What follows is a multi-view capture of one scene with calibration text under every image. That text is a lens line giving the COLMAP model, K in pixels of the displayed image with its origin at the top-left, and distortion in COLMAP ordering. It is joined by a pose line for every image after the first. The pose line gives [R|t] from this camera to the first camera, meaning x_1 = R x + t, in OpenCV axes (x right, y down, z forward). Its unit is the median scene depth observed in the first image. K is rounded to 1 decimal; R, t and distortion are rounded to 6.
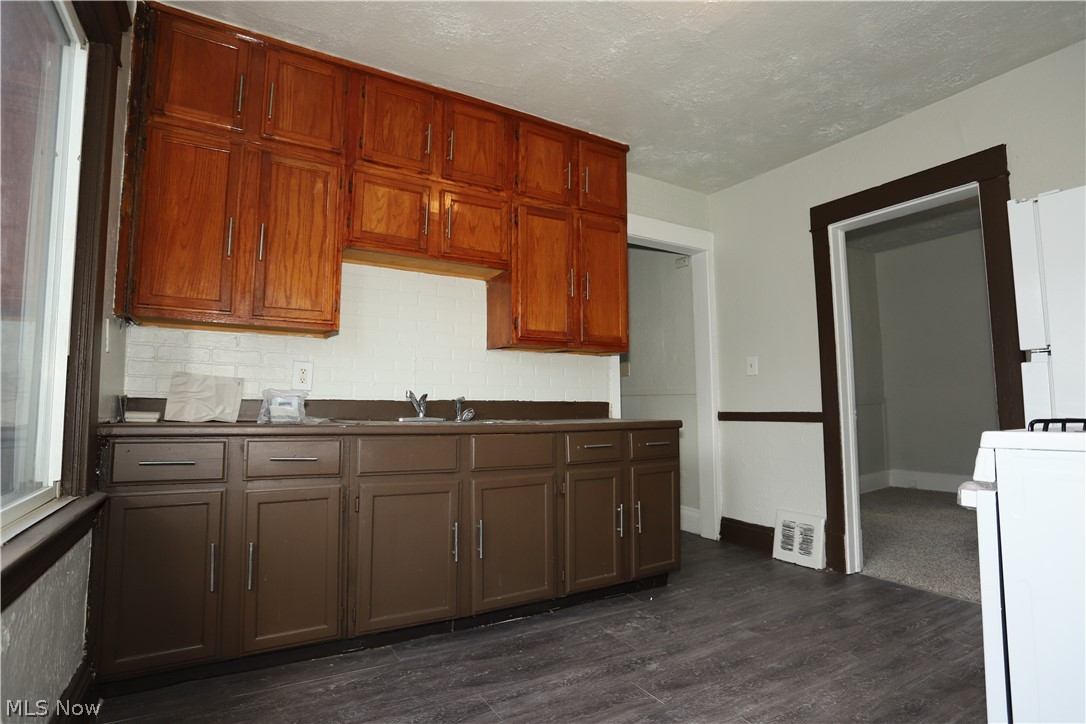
lens RADIAL K [[549.5, 0, 540.7], [0, 549.5, 364.3], [0, 0, 1]] dist [-0.036805, 0.001555]
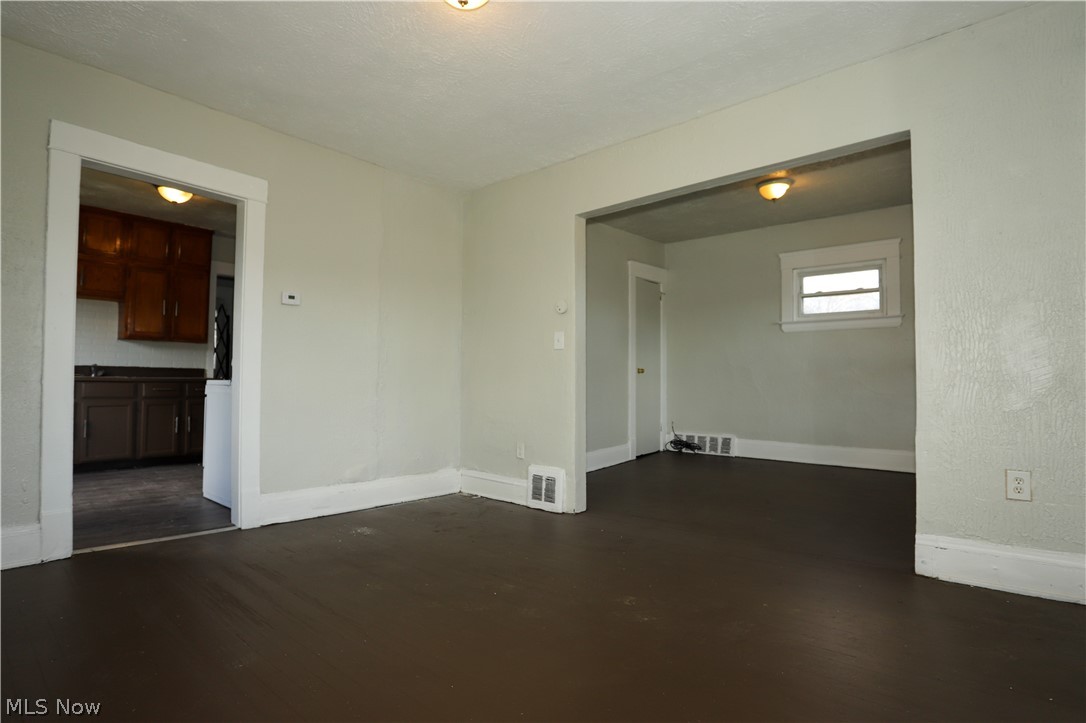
lens RADIAL K [[549.5, 0, 545.7], [0, 549.5, 362.8], [0, 0, 1]] dist [-0.036805, 0.001555]
pose [[0.942022, 0.029257, 0.334272, 0.720407], [-0.046717, 0.997925, 0.044311, -0.102821], [-0.332282, -0.057358, 0.941434, -1.301678]]
